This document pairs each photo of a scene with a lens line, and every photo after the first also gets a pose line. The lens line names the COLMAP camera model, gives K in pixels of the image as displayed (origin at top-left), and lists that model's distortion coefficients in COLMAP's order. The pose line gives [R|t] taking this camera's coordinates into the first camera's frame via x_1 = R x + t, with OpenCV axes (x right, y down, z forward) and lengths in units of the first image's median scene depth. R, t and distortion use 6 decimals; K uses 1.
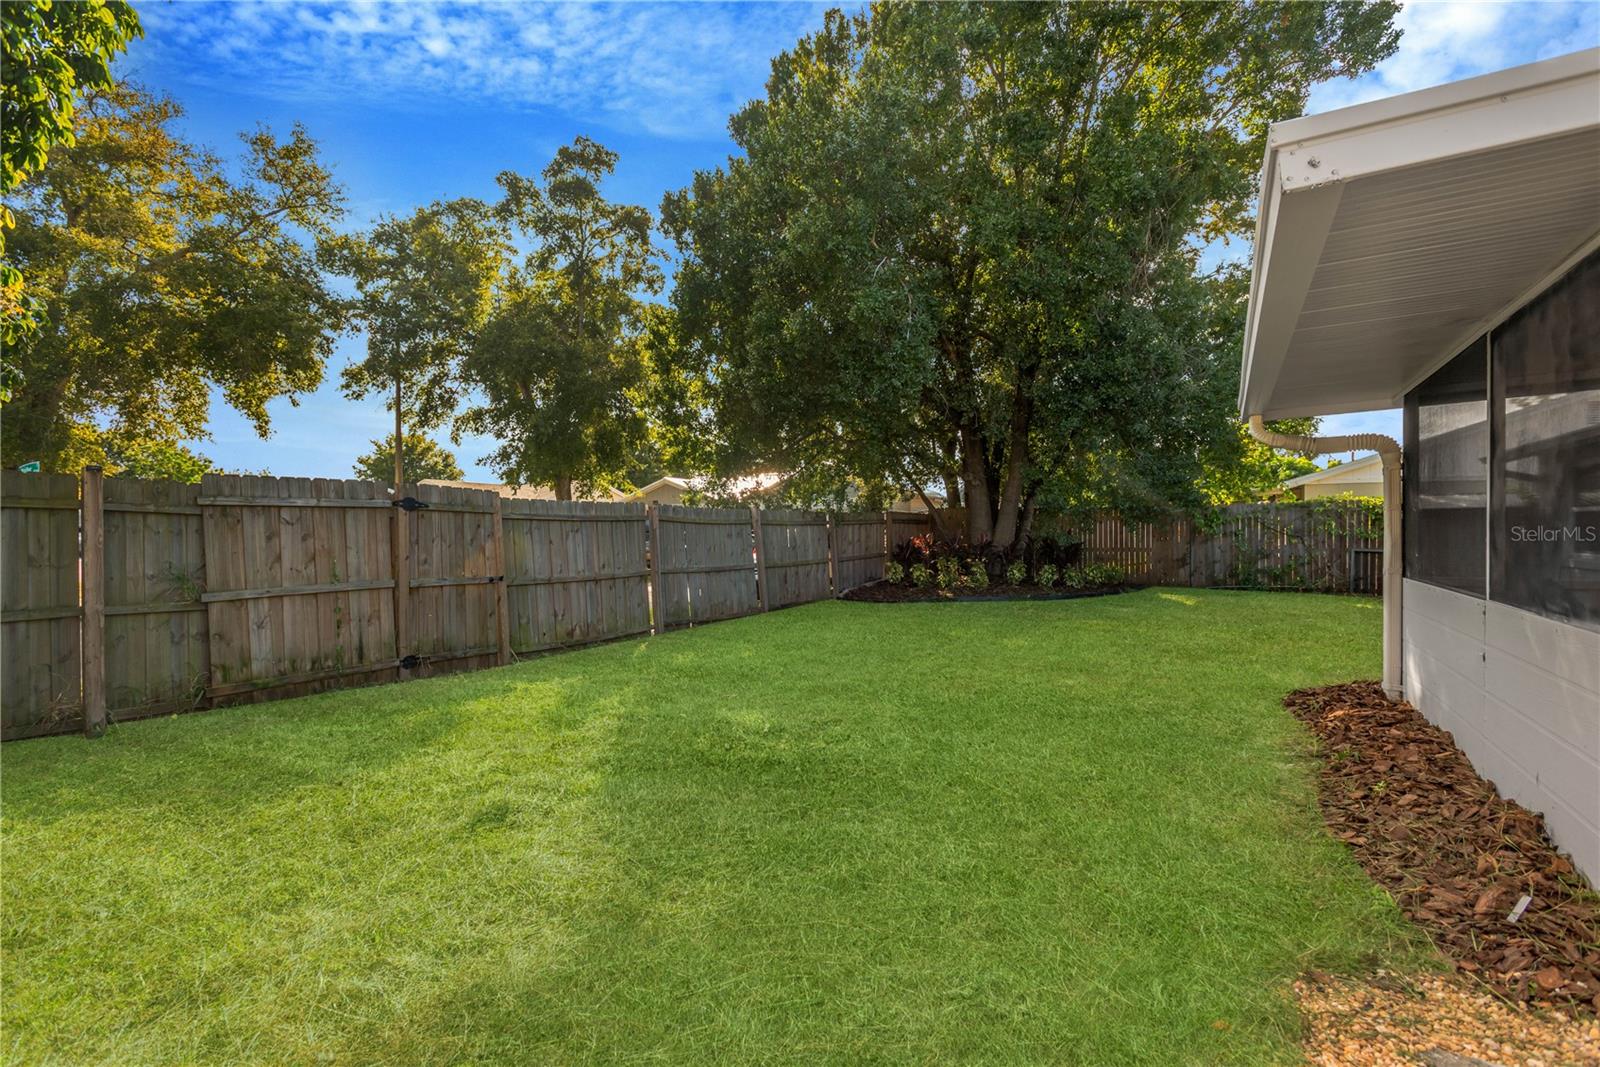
lens RADIAL K [[749.6, 0, 798.8], [0, 749.6, 538.1], [0, 0, 1]] dist [0.011684, -0.004108]
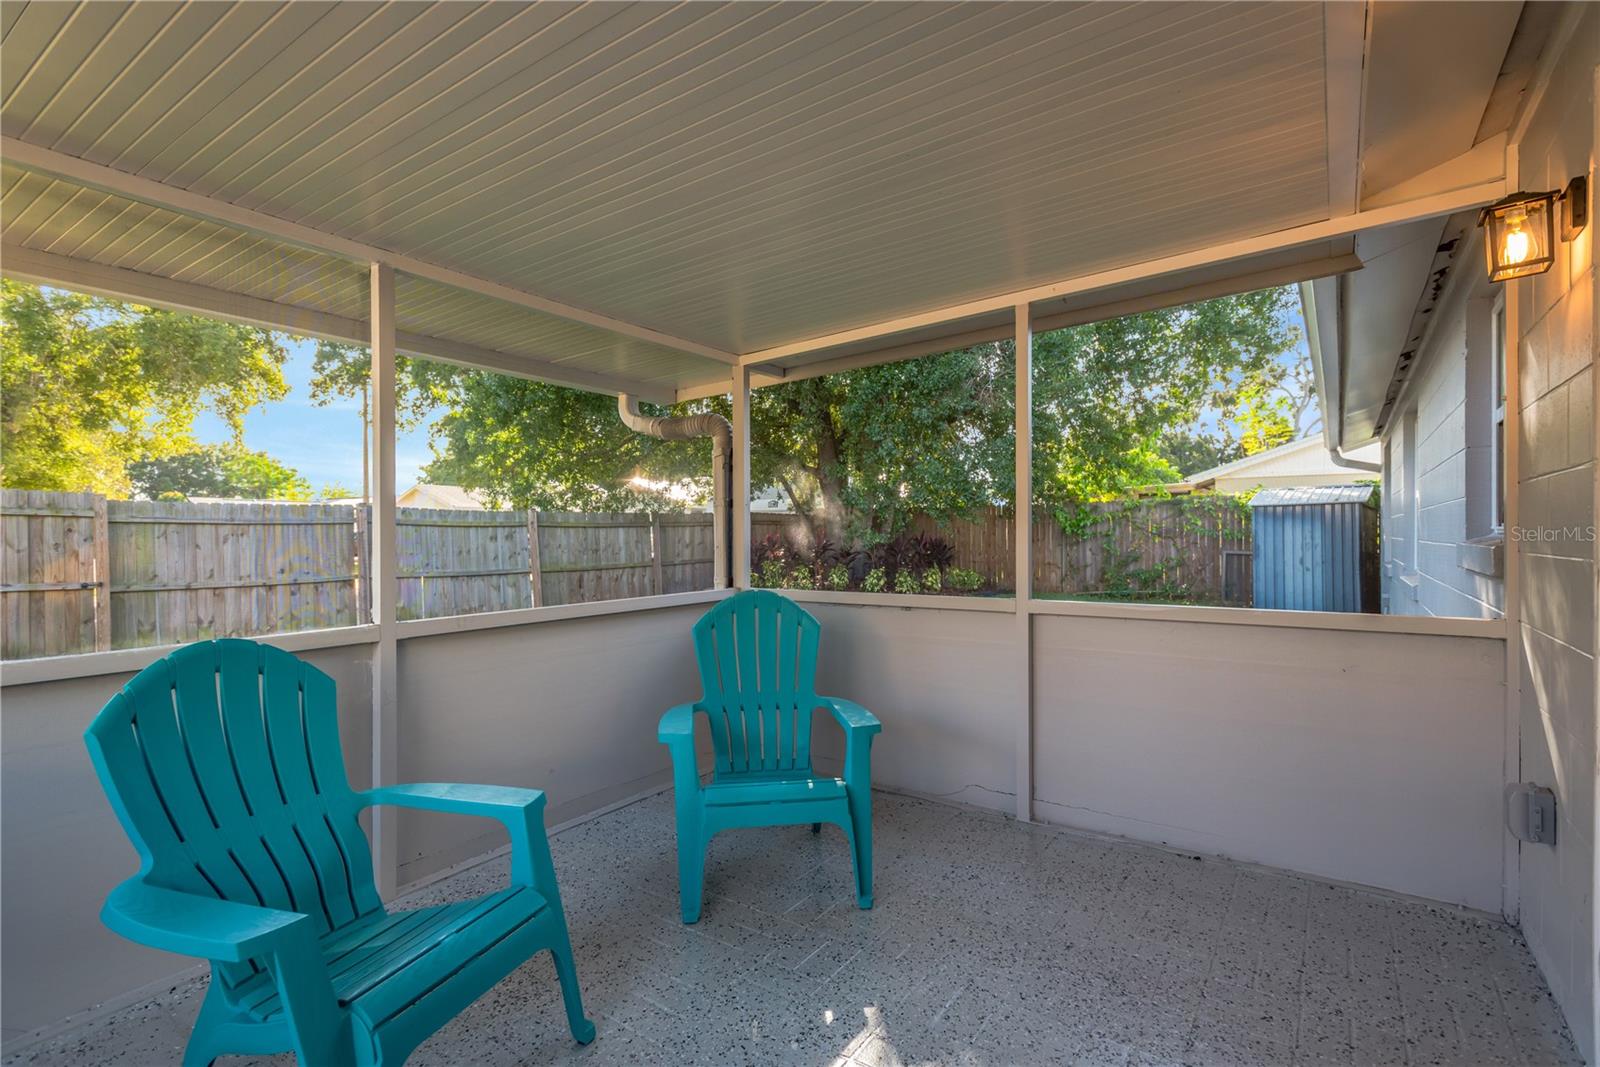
lens RADIAL K [[749.6, 0, 802.0], [0, 749.6, 531.6], [0, 0, 1]] dist [0.011684, -0.004108]
pose [[0.995232, -0.004664, -0.097425, 0.314899], [0.003550, 0.999926, -0.011602, 0.000161], [0.097472, 0.011201, 0.995175, 0.066225]]
